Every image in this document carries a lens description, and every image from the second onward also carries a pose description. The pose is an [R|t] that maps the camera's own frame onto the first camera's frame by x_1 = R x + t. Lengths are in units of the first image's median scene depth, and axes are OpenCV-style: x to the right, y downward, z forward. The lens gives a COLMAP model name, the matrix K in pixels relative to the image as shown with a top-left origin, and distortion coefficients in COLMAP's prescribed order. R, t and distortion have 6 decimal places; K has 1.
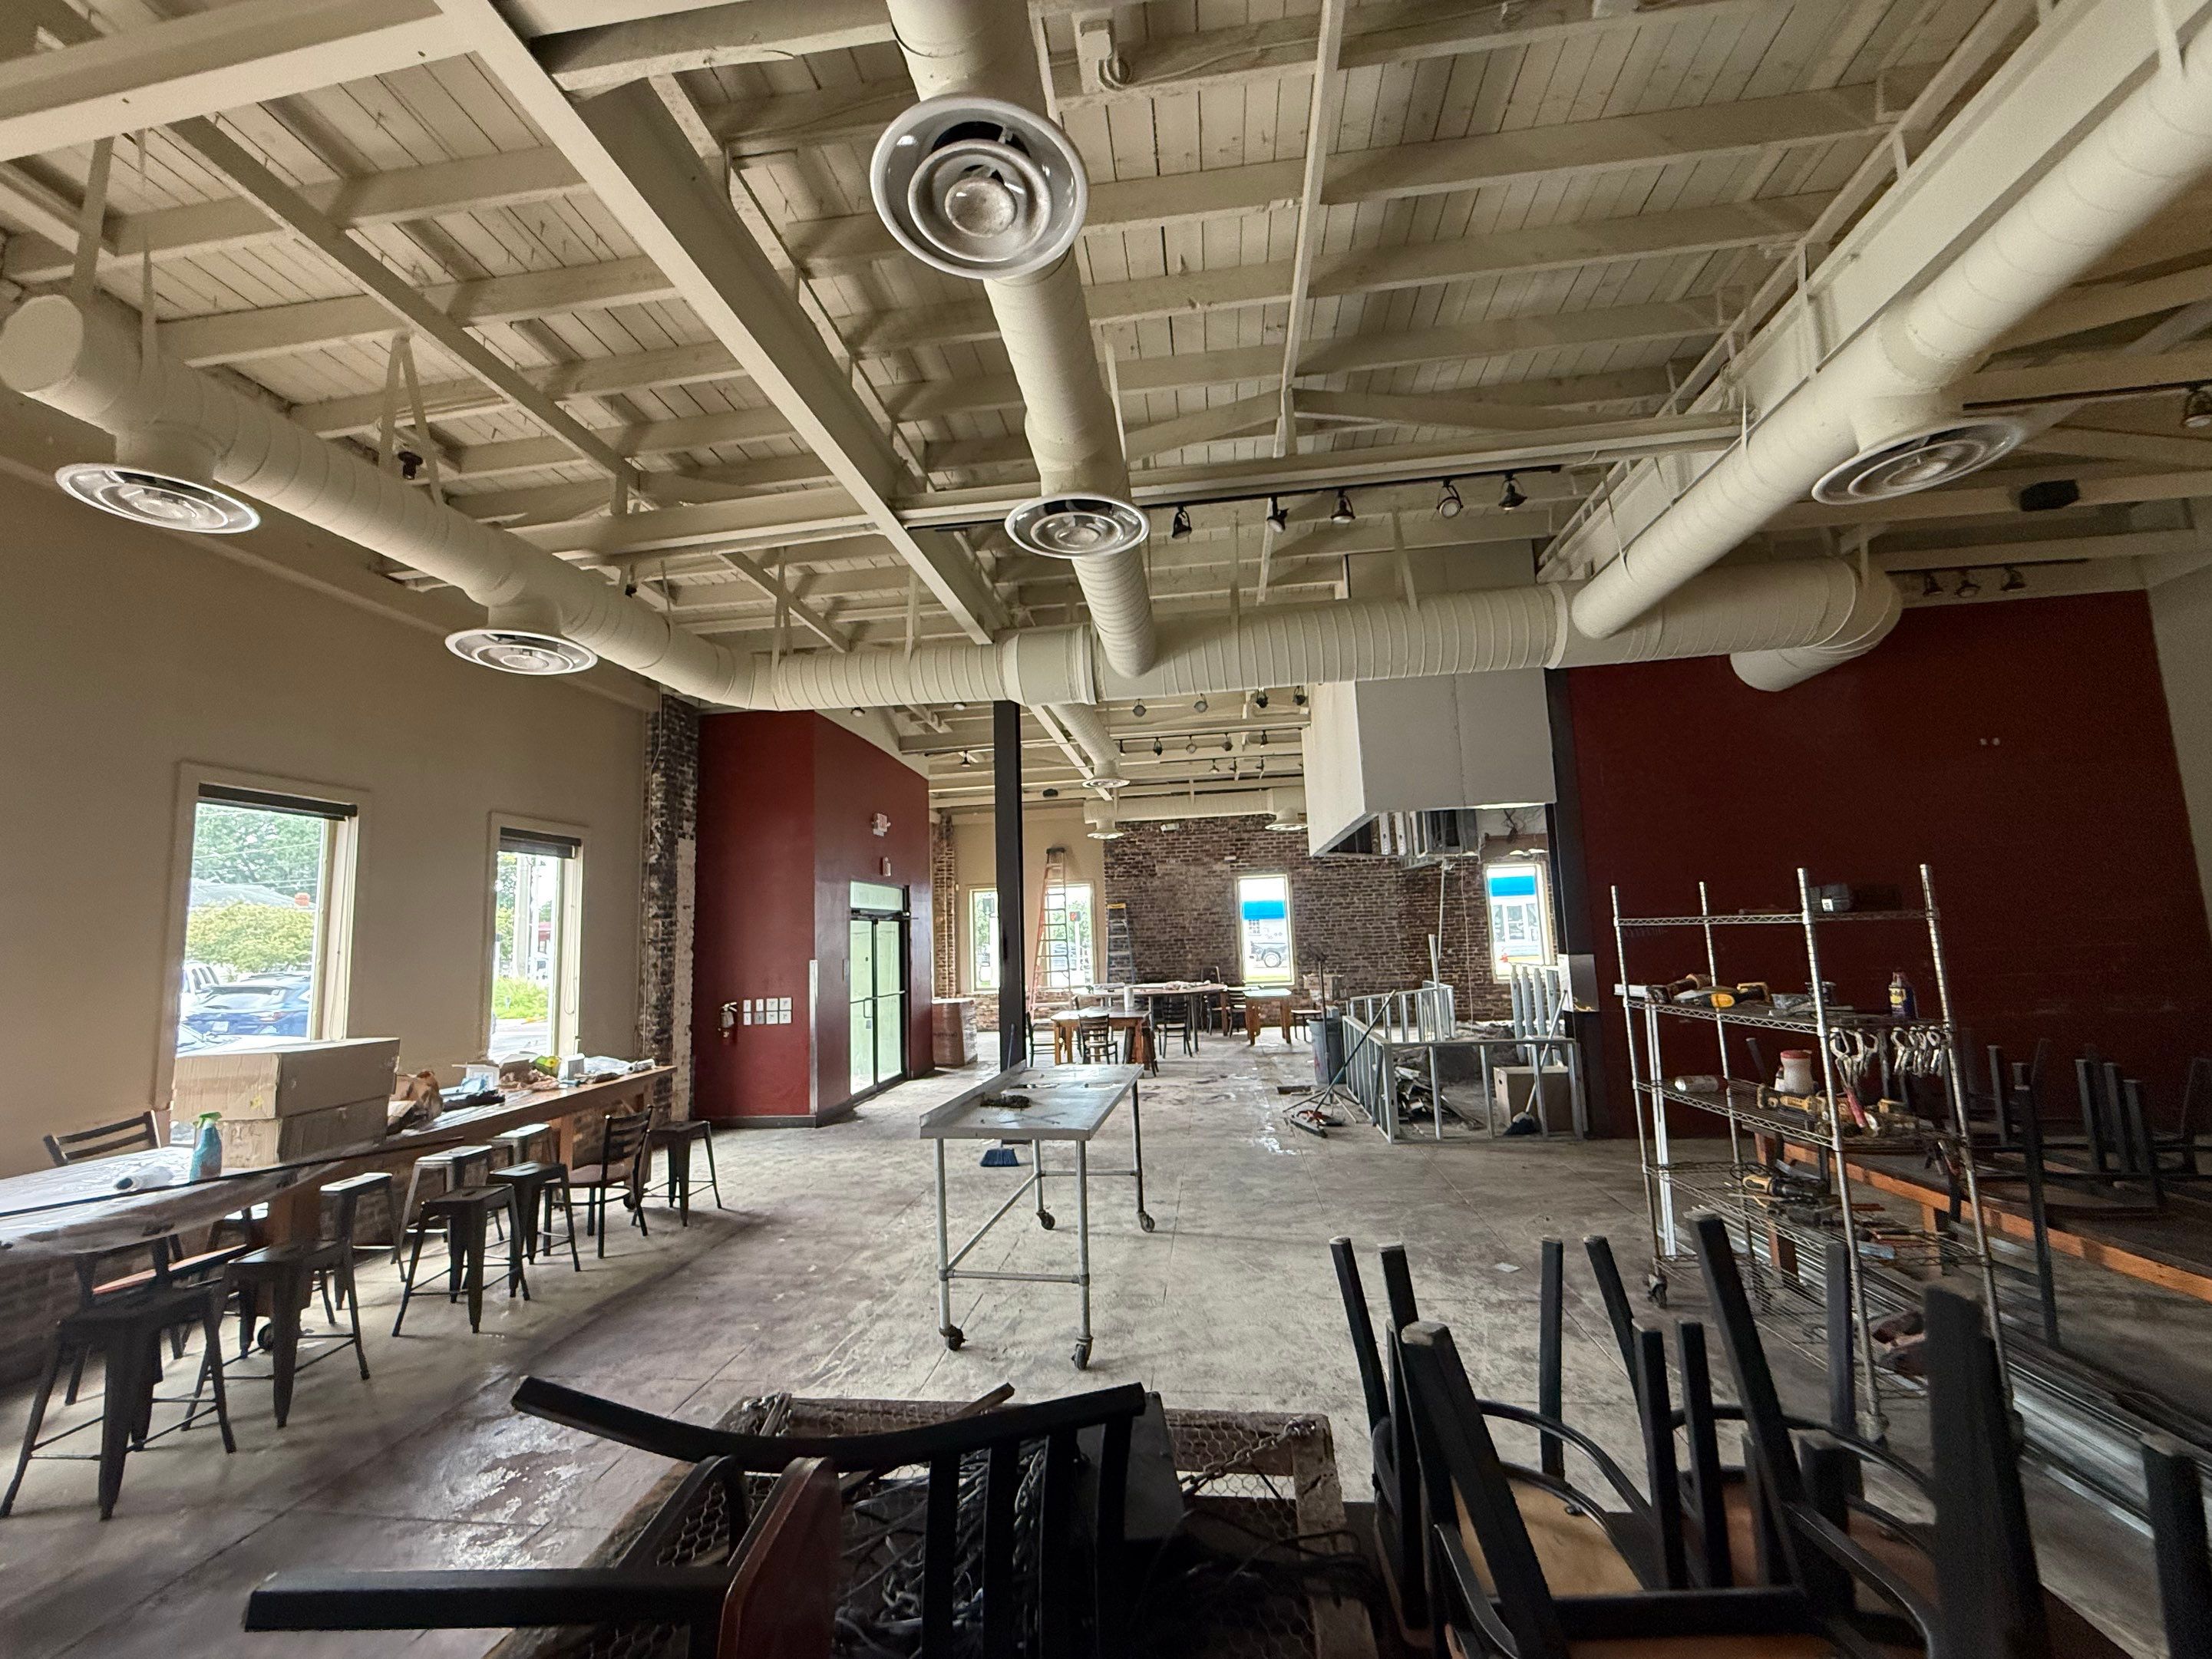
lens RADIAL K [[883.5, 0, 1102.7], [0, 883.5, 835.9], [0, 0, 1]] dist [-0.002389, 0.000623]
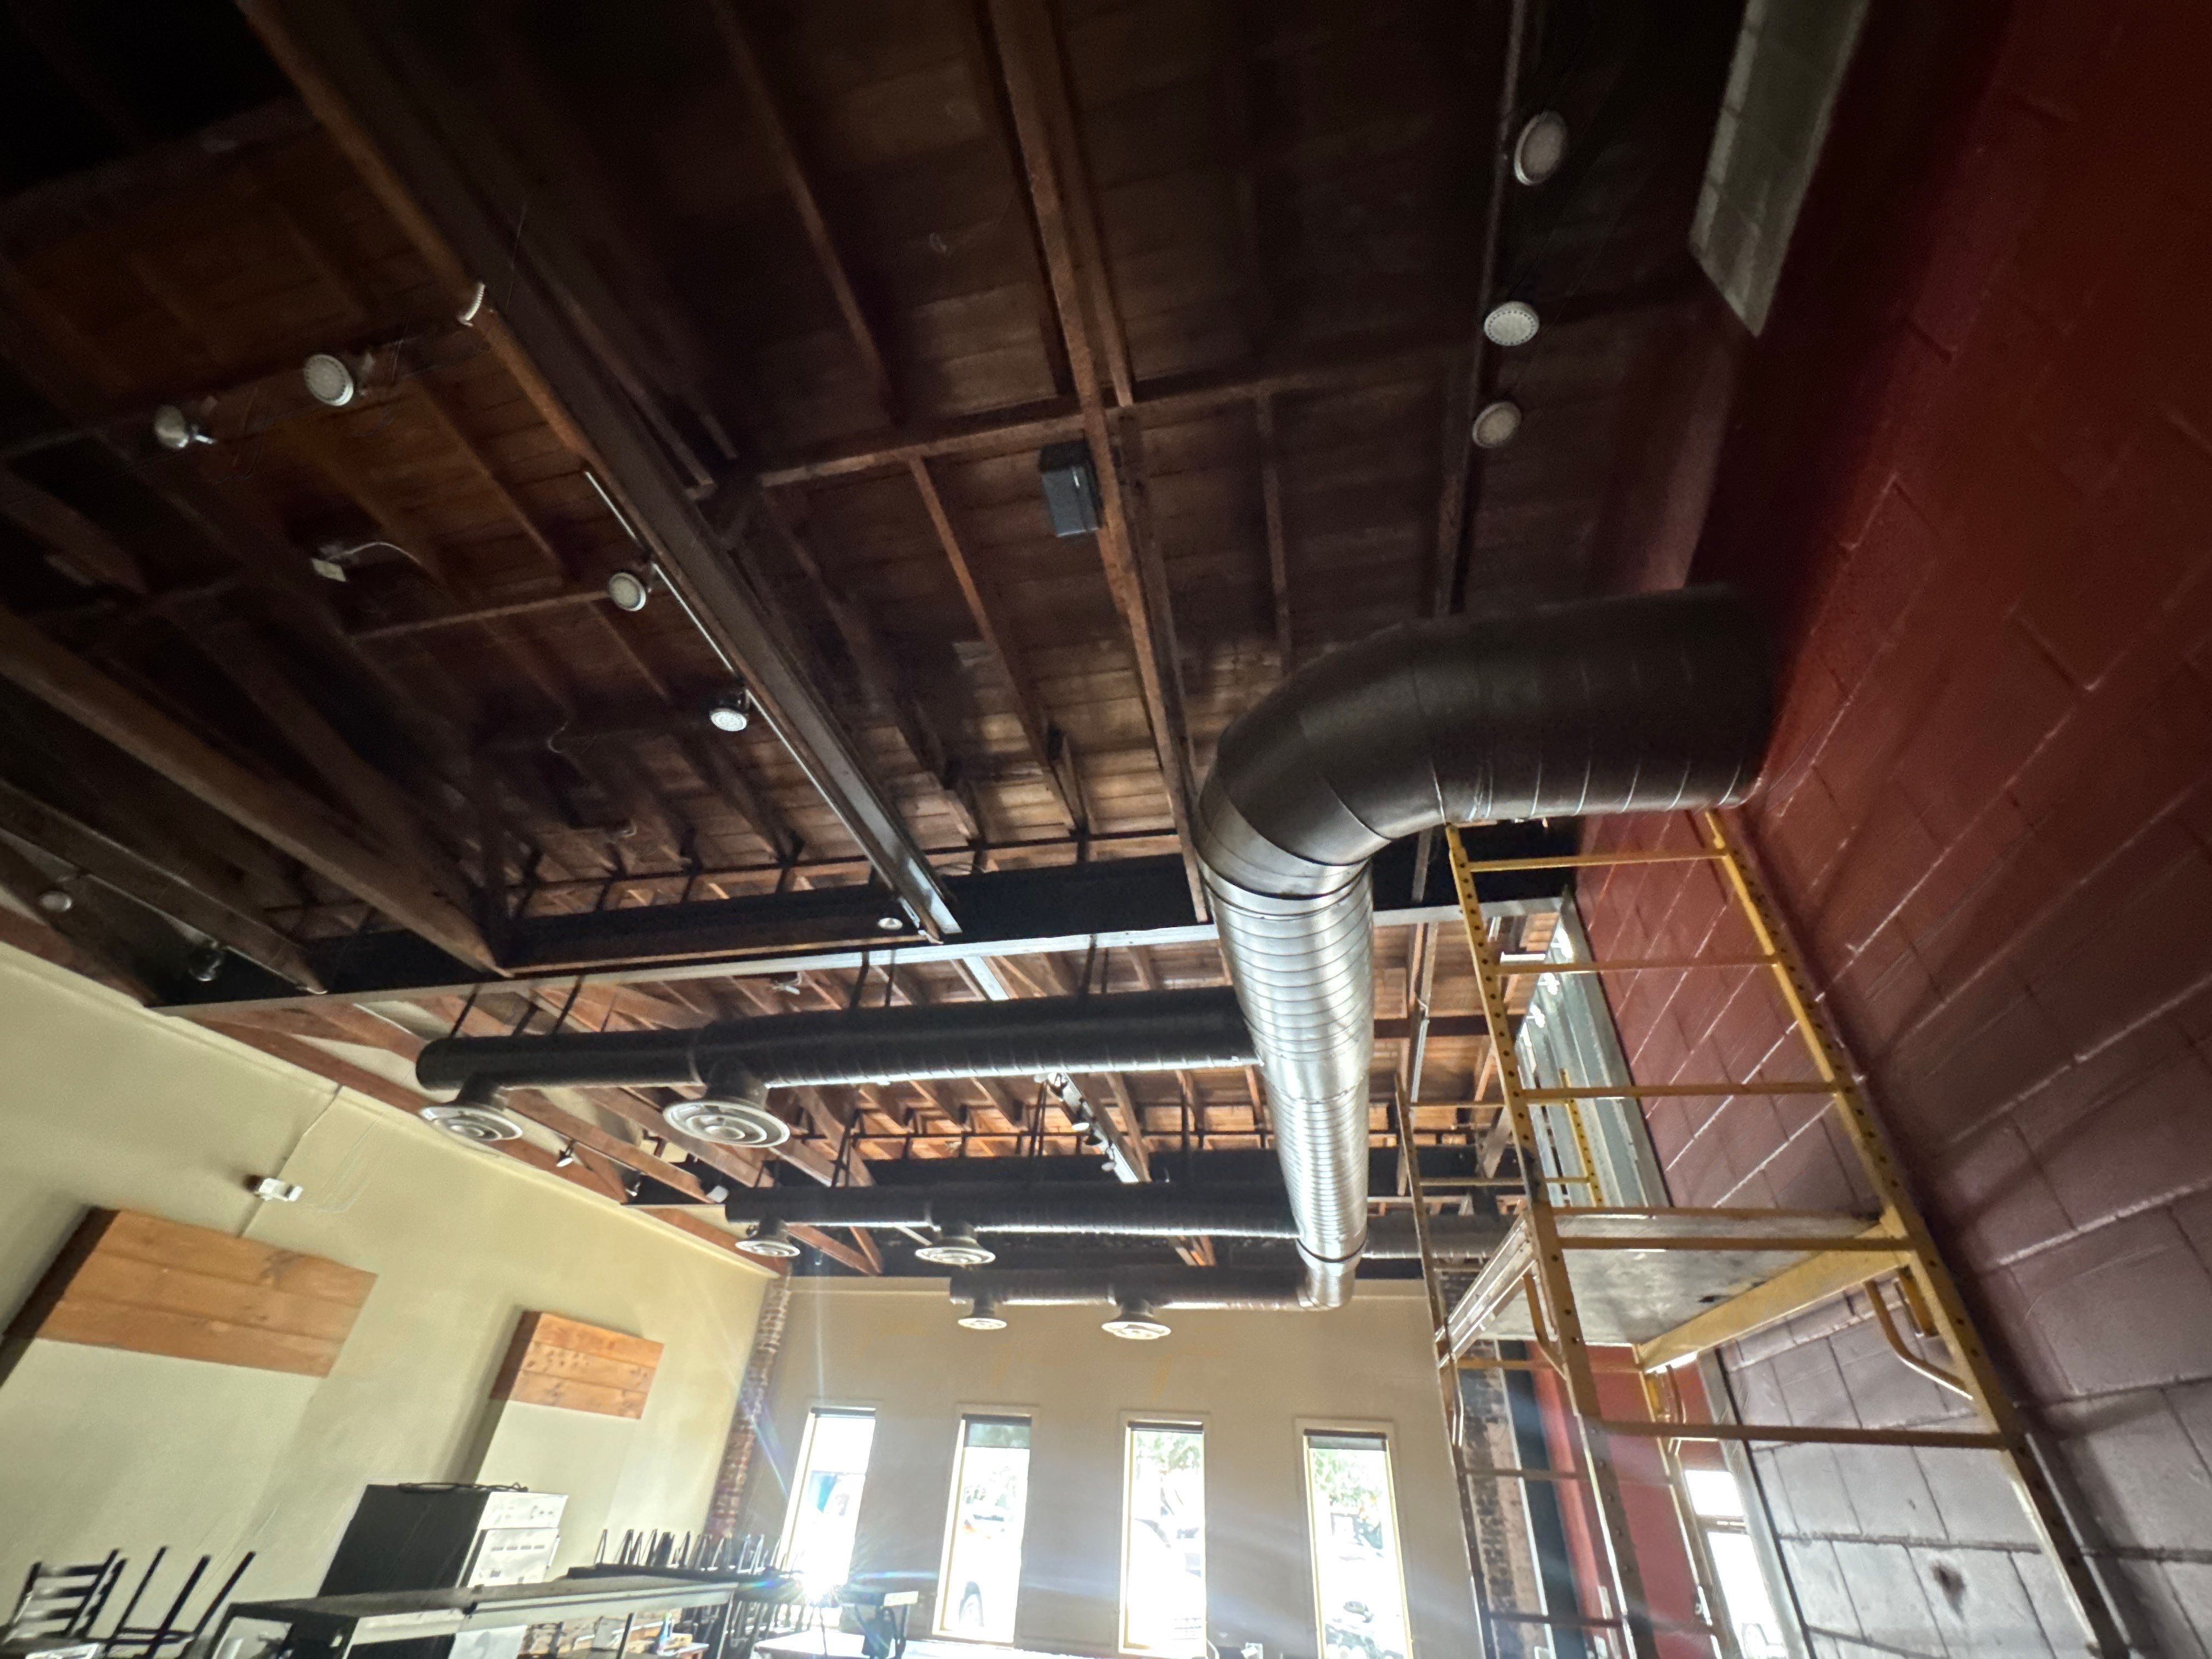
lens RADIAL K [[883.6, 0, 1106.5], [0, 883.6, 832.3], [0, 0, 1]] dist [-0.002389, 0.000623]
pose [[-0.097083, -0.576374, -0.811399, 0.462756], [0.065254, 0.809810, -0.583052, 0.008421], [0.993135, -0.109552, -0.041008, 0.349023]]
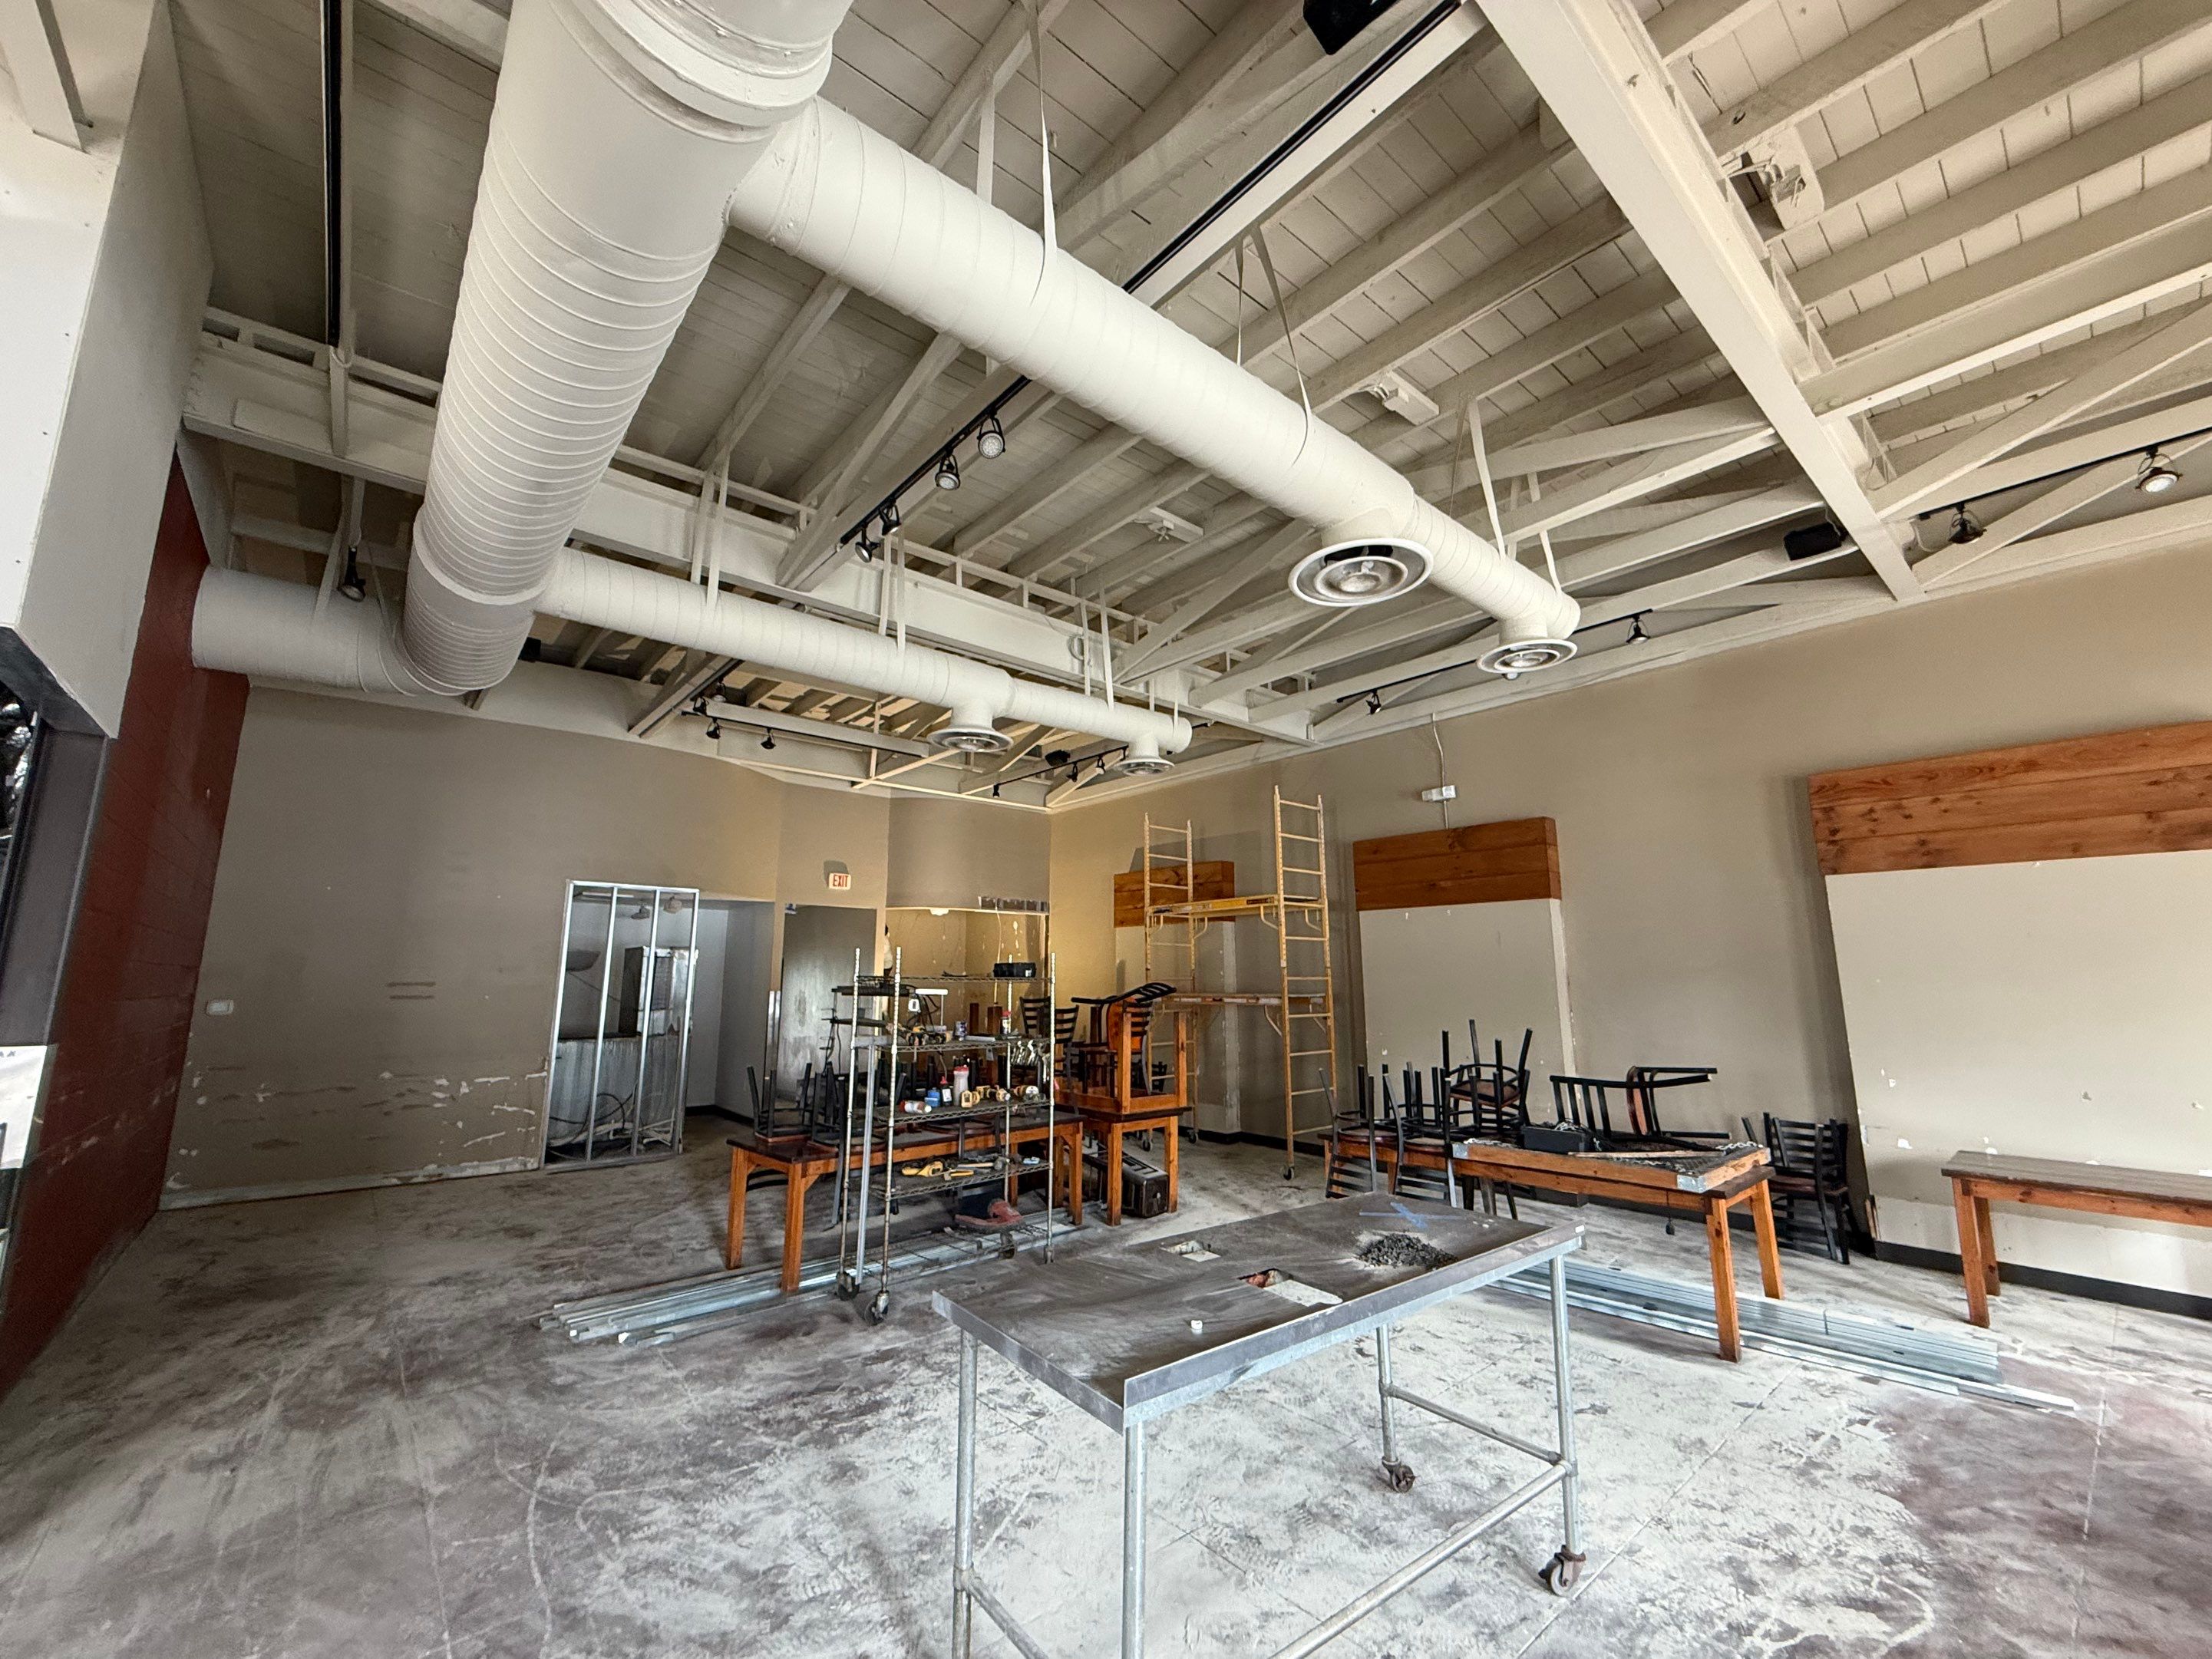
lens RADIAL K [[883.5, 0, 1096.9], [0, 883.5, 829.7], [0, 0, 1]] dist [-0.002389, 0.000623]
pose [[-0.736383, 0.150357, 0.659645, -0.102567], [-0.052541, 0.959339, -0.277322, 0.057182], [-0.674521, -0.238874, -0.698542, 0.436788]]
